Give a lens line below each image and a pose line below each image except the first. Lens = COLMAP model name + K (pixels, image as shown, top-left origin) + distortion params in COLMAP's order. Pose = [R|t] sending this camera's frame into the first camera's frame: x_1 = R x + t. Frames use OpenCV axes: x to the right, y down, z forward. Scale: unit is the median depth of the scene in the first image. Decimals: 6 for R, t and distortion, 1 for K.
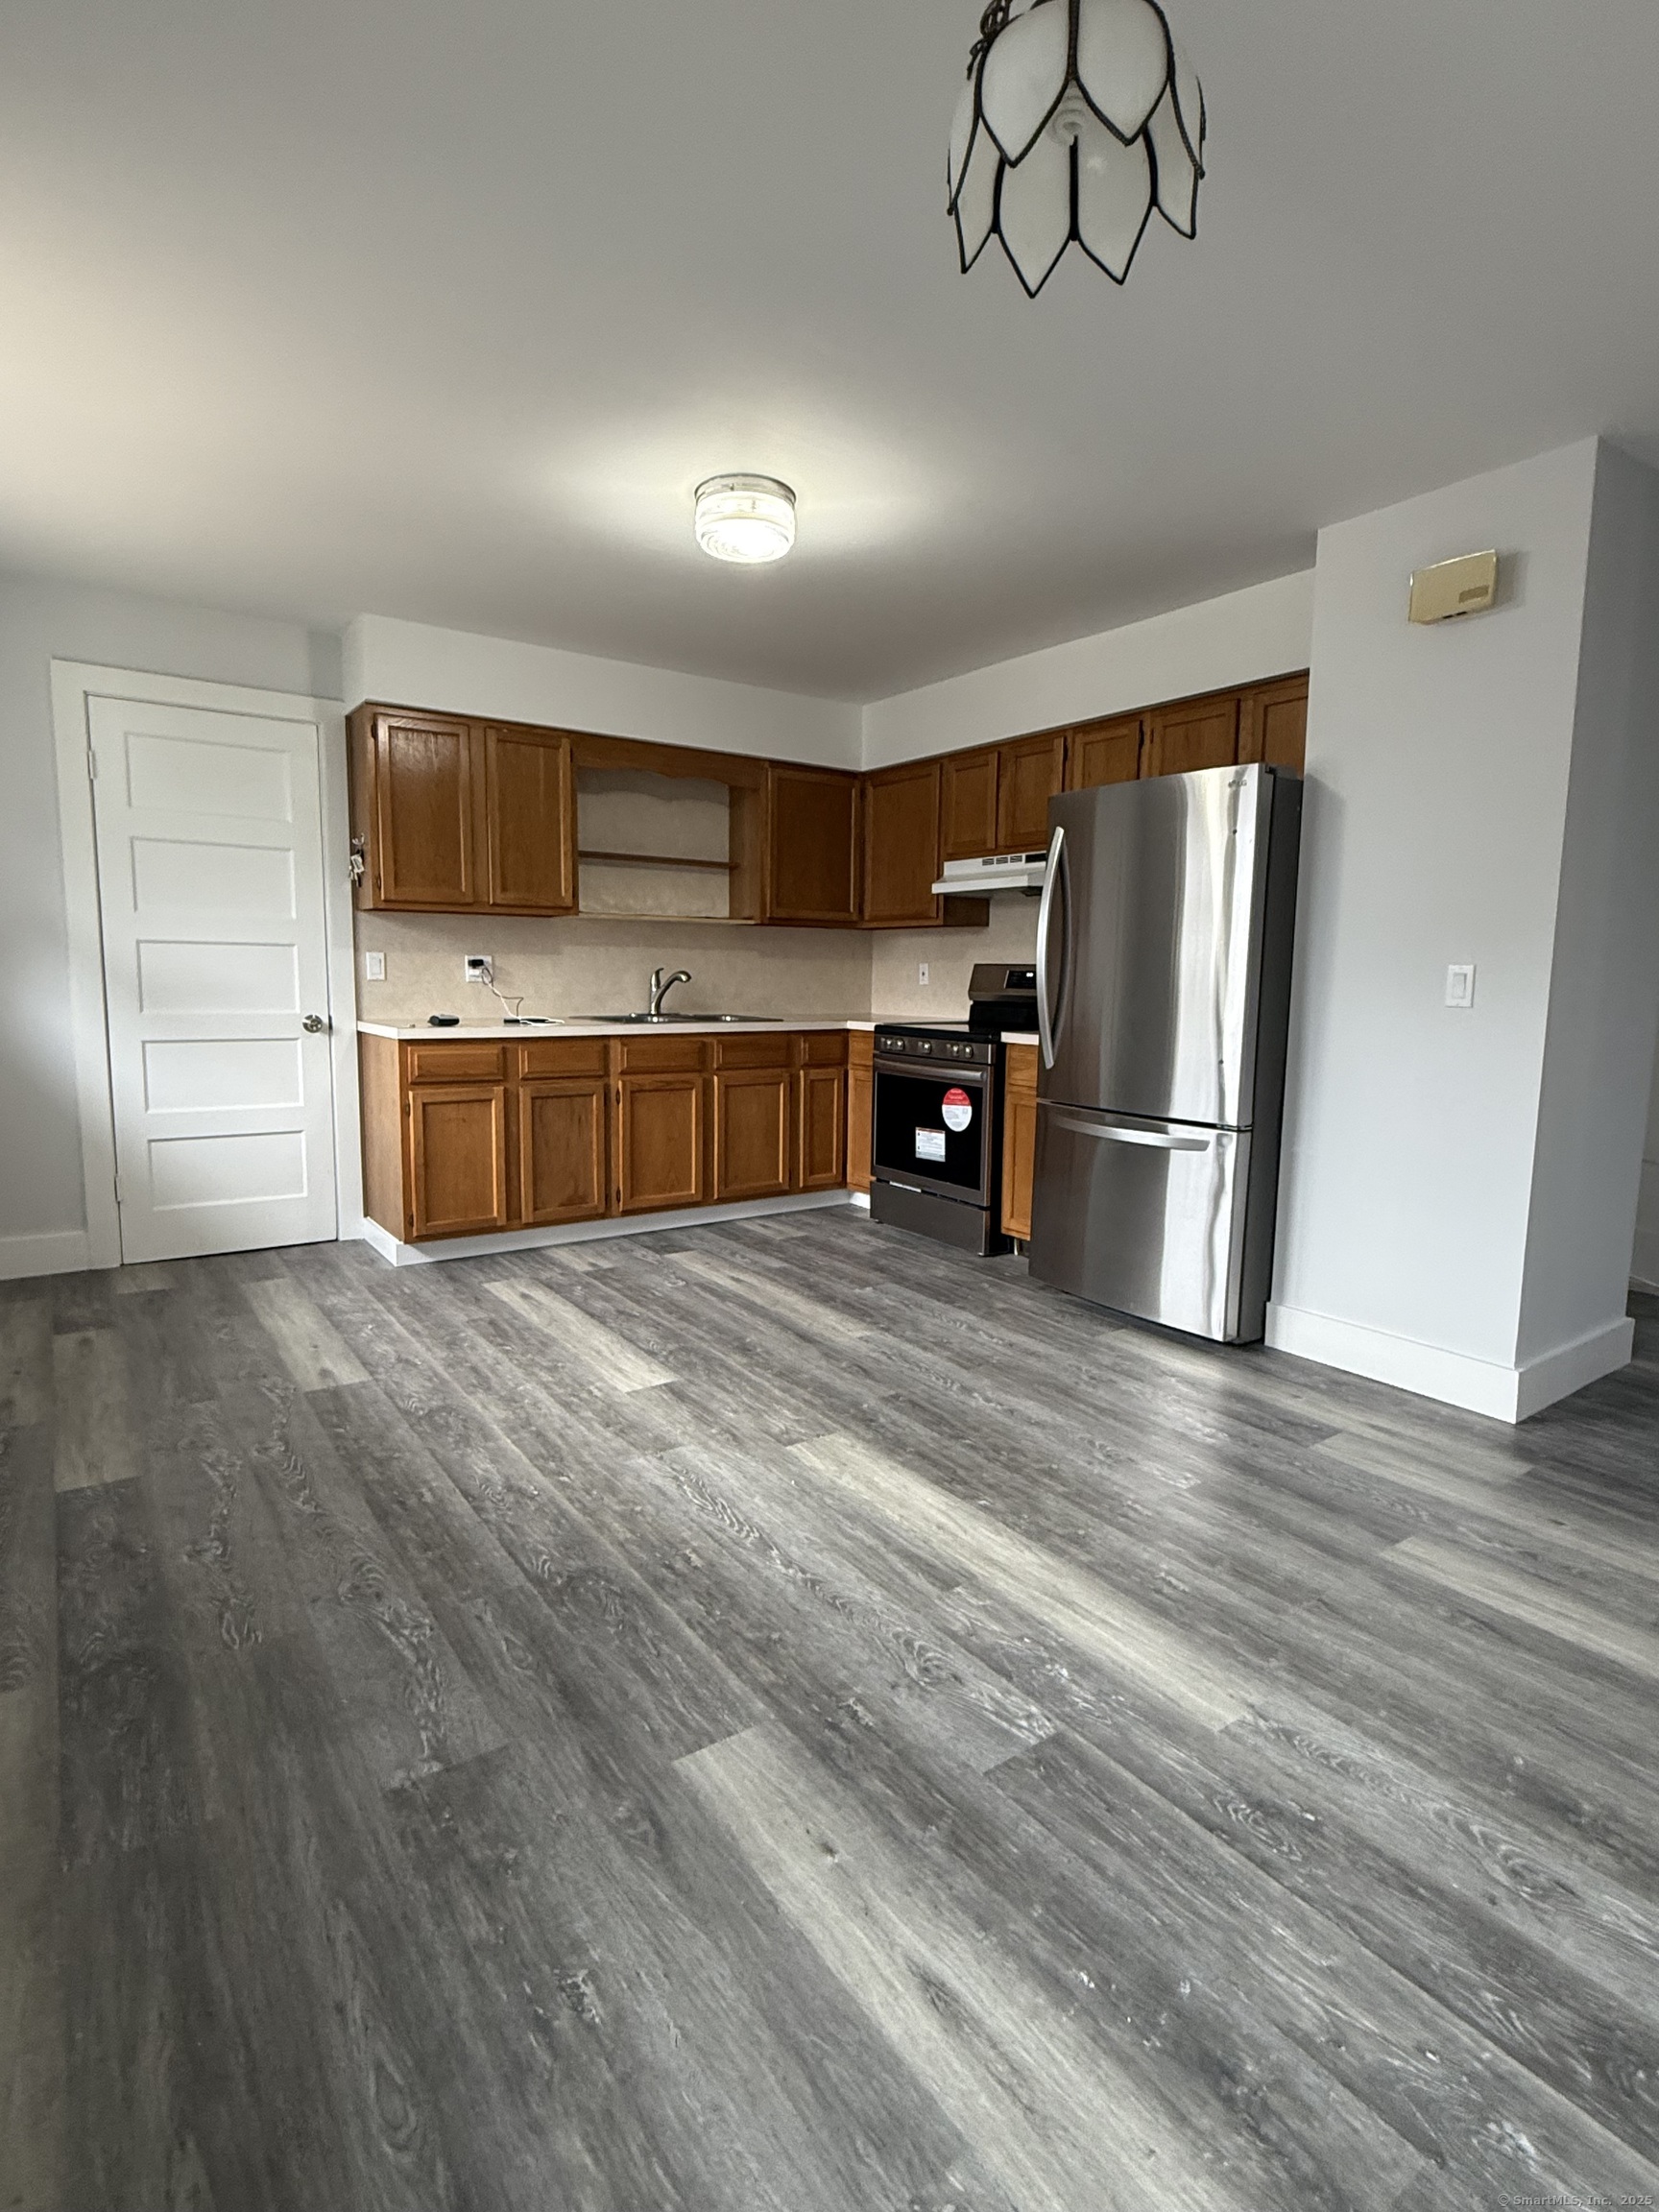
lens RADIAL K [[1096.3, 0, 825.6], [0, 1096.3, 1101.1], [0, 0, 1]] dist [0.001478, -0.000204]
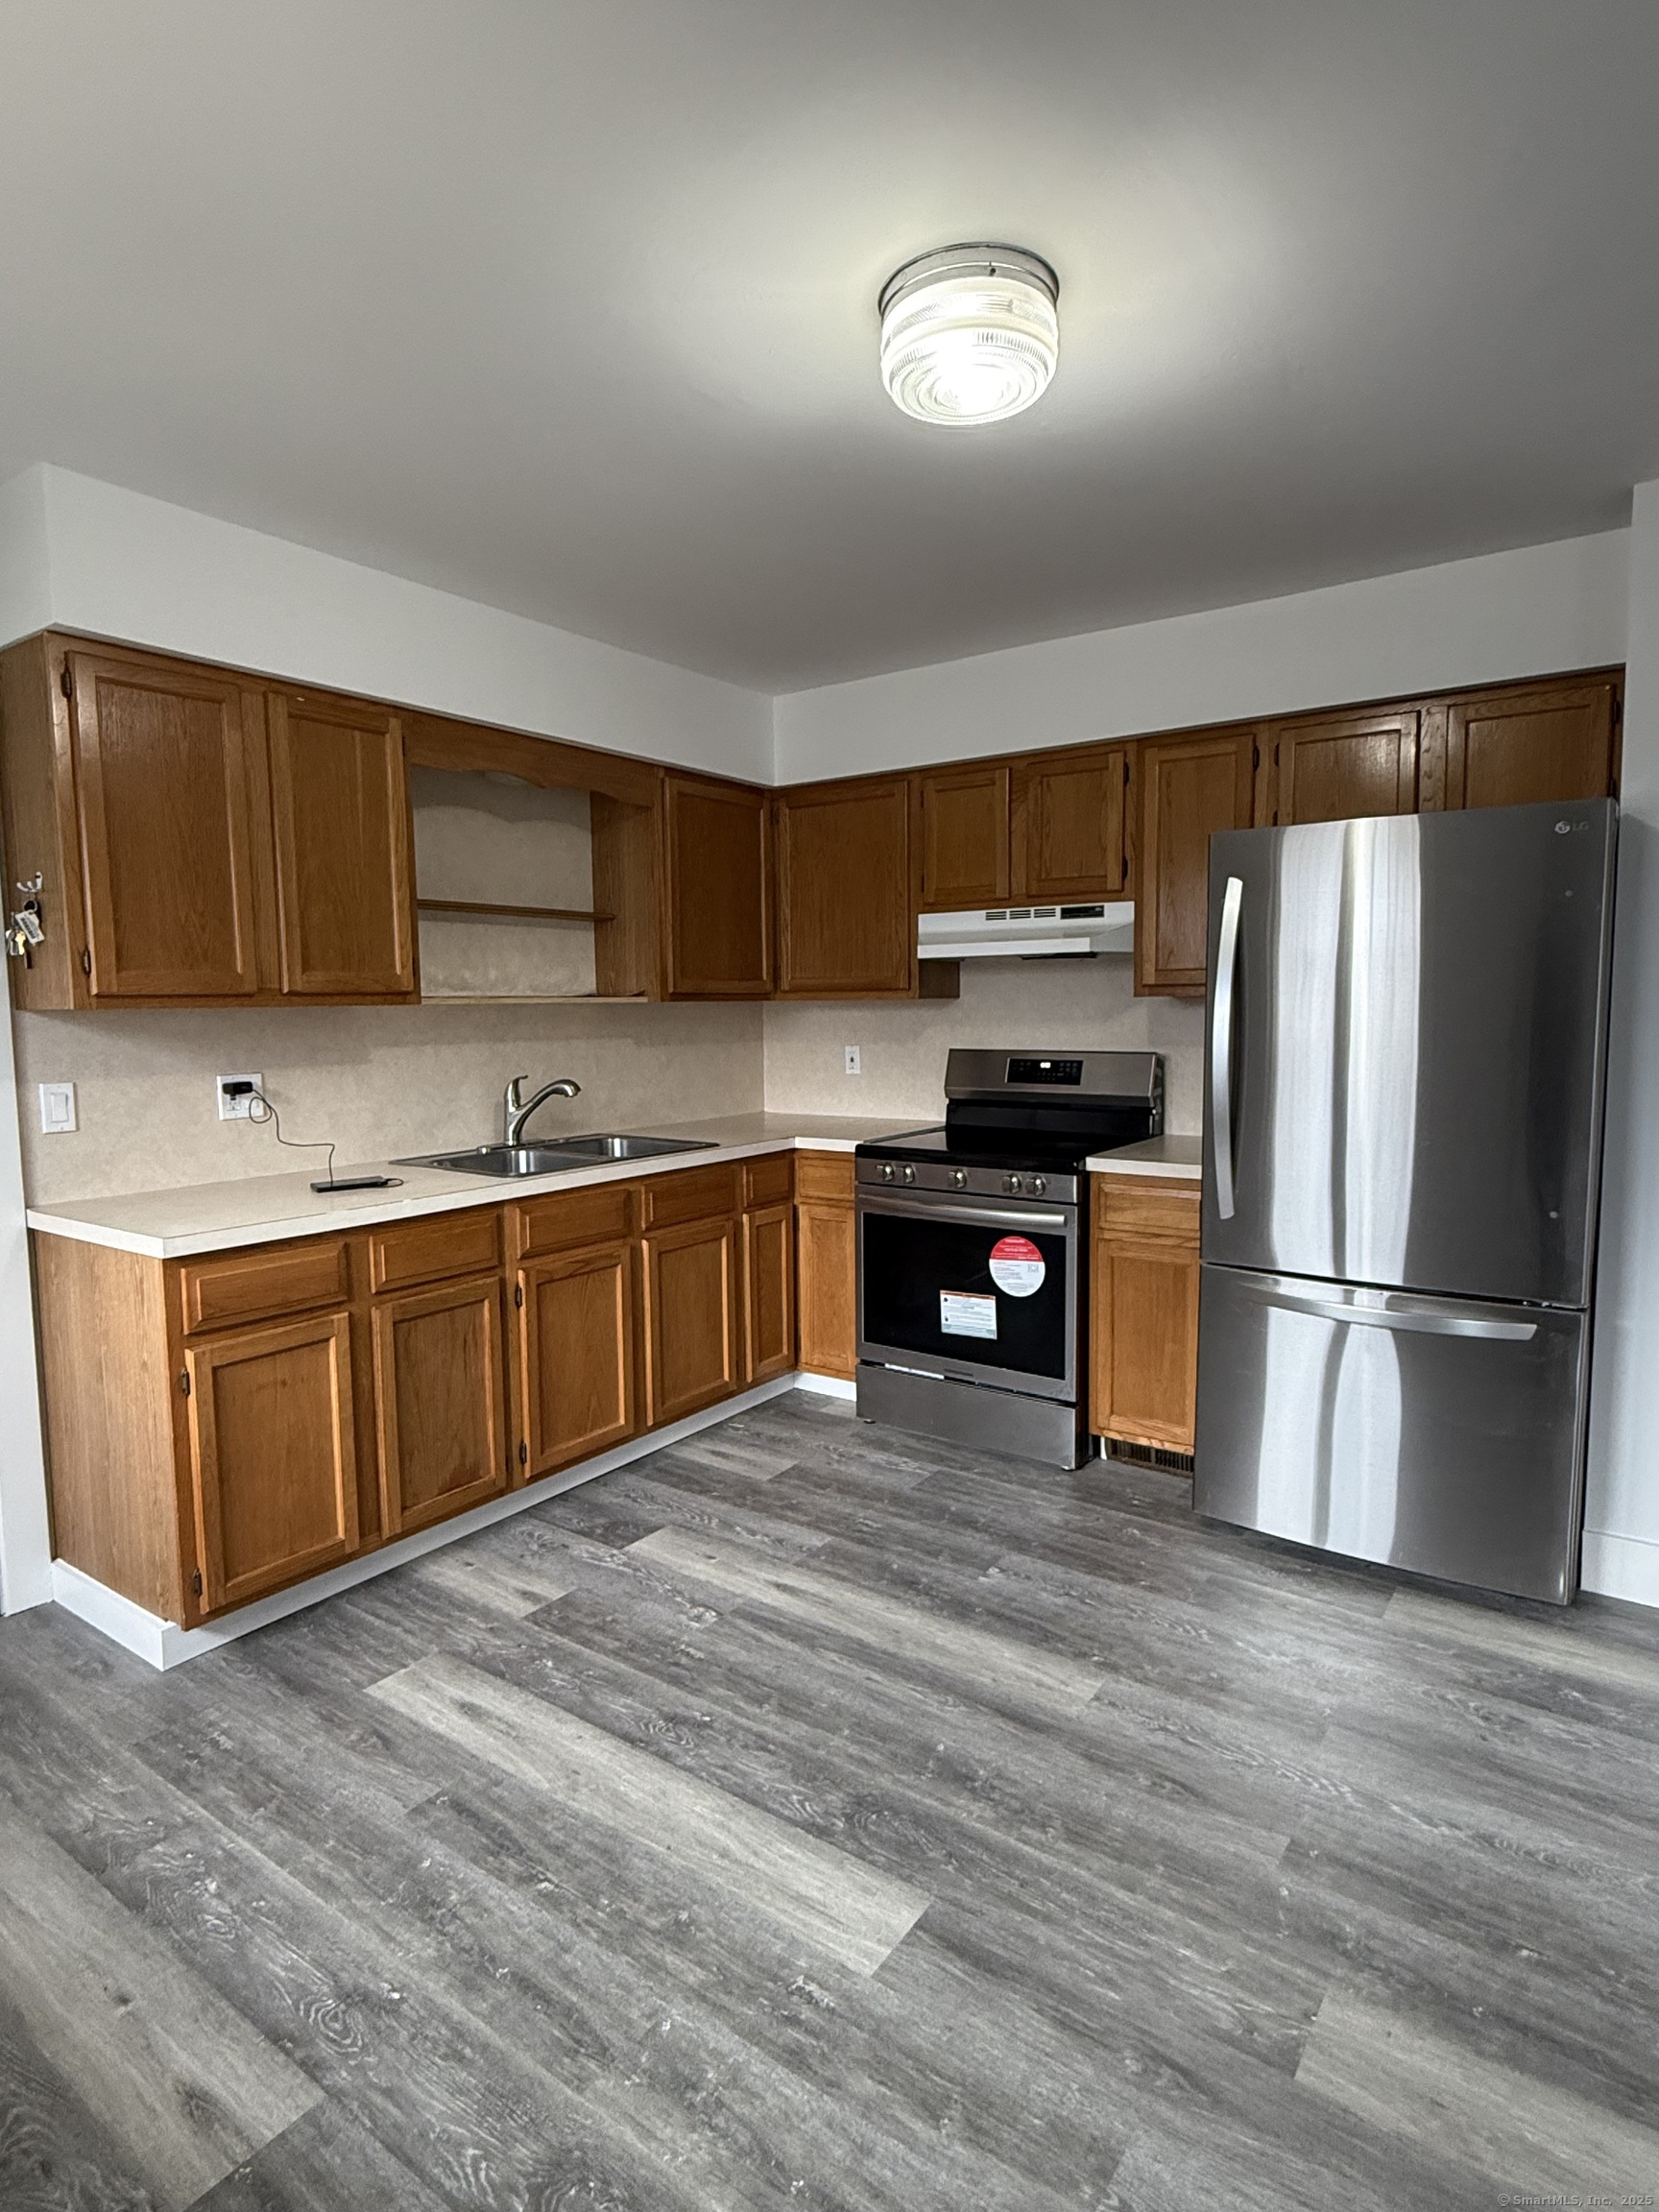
lens RADIAL K [[1193.5, 0, 833.5], [0, 1193.5, 1112.1], [0, 0, 1]] dist [-0.000671, 0.001373]
pose [[0.944414, -0.054272, 0.324248, -0.241967], [0.062814, 0.997898, -0.015927, -0.088884], [-0.322702, 0.035409, 0.945838, 0.310453]]
